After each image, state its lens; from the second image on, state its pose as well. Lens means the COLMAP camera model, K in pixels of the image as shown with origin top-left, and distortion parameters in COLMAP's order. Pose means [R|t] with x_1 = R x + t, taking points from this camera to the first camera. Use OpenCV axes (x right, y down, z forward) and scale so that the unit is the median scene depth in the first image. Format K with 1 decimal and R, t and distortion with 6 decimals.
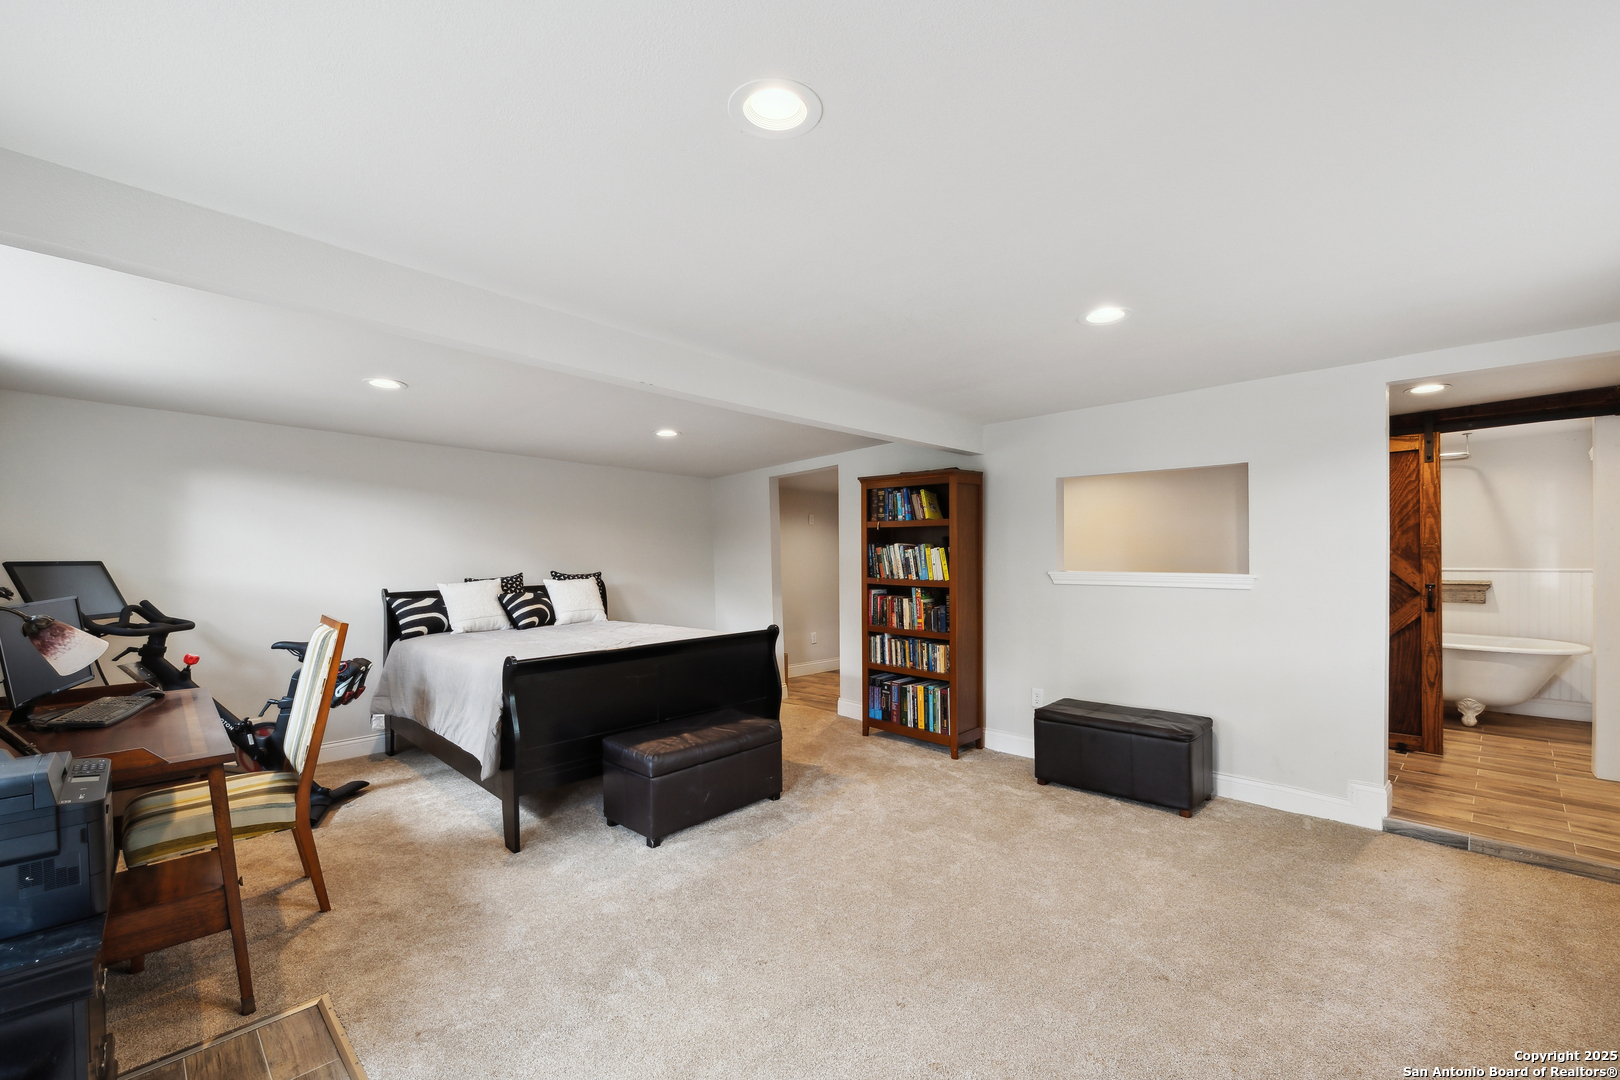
lens RADIAL K [[643.7, 0, 813.7], [0, 643.7, 552.7], [0, 0, 1]] dist [-0.002563, -0.000144]
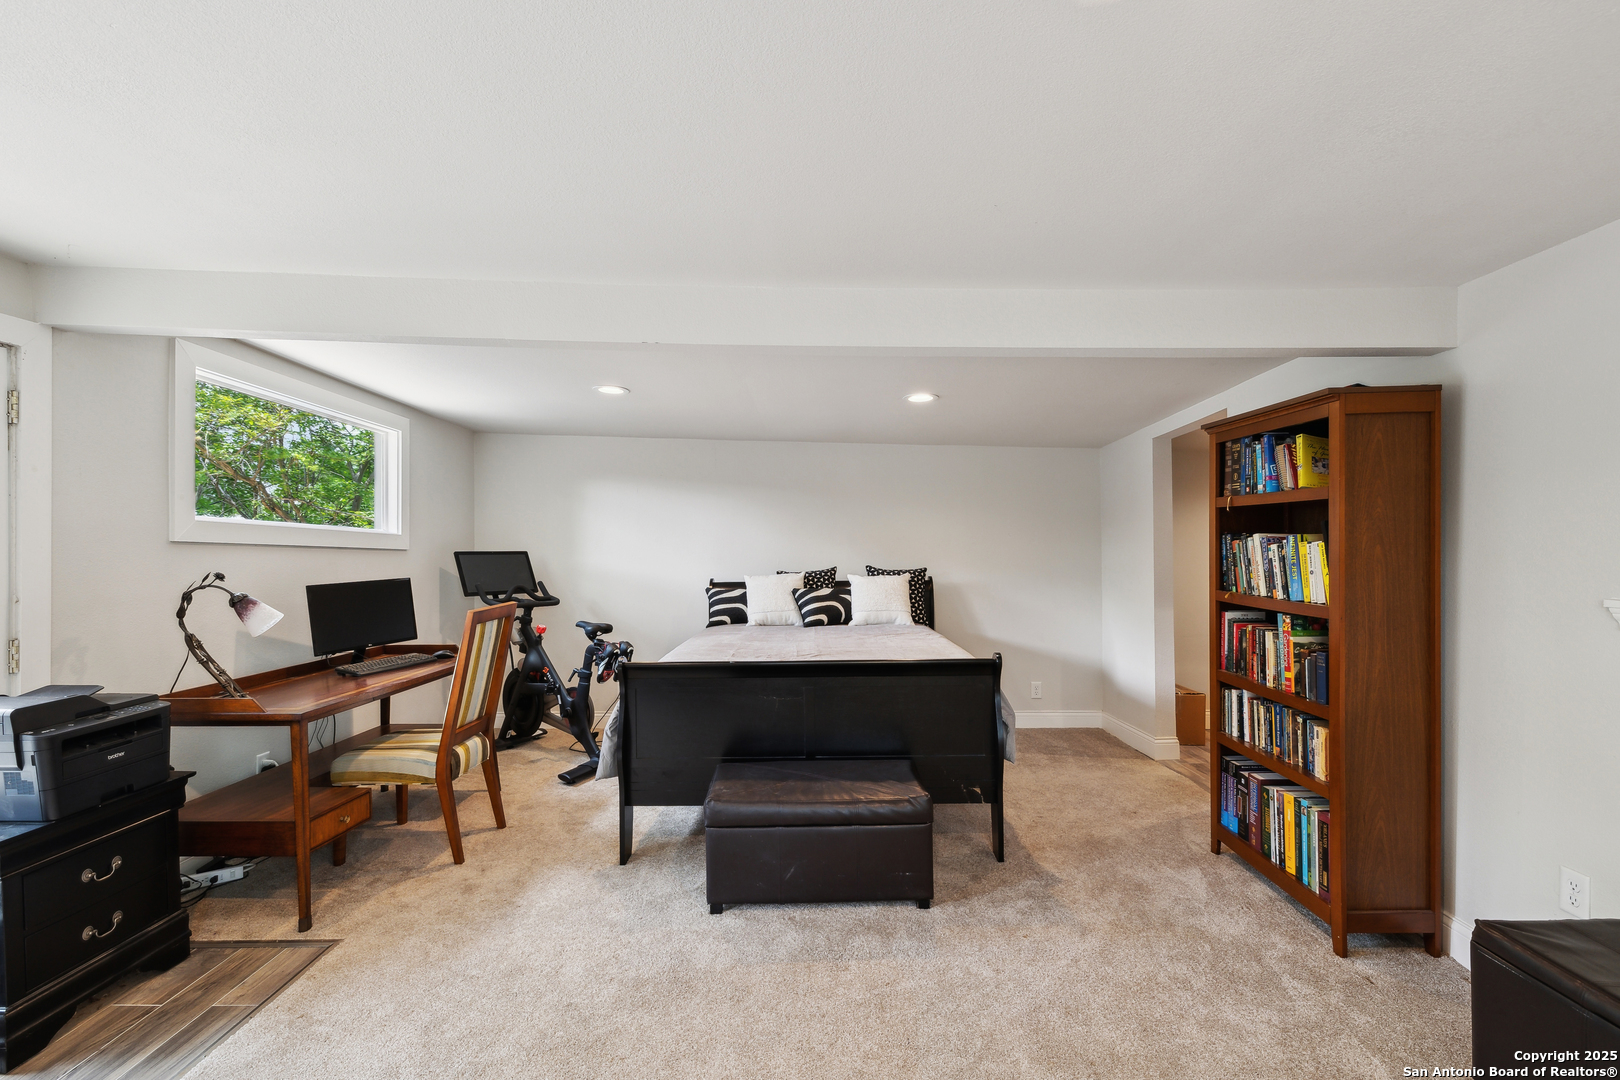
lens RADIAL K [[696.8, 0, 813.3], [0, 696.8, 543.7], [0, 0, 1]] dist [0.002094, -0.000025]
pose [[0.716132, 0.003353, -0.697956, 0.284477], [-0.002034, 0.999994, 0.002717, -0.006502], [0.697961, -0.000527, 0.716135, 0.288530]]
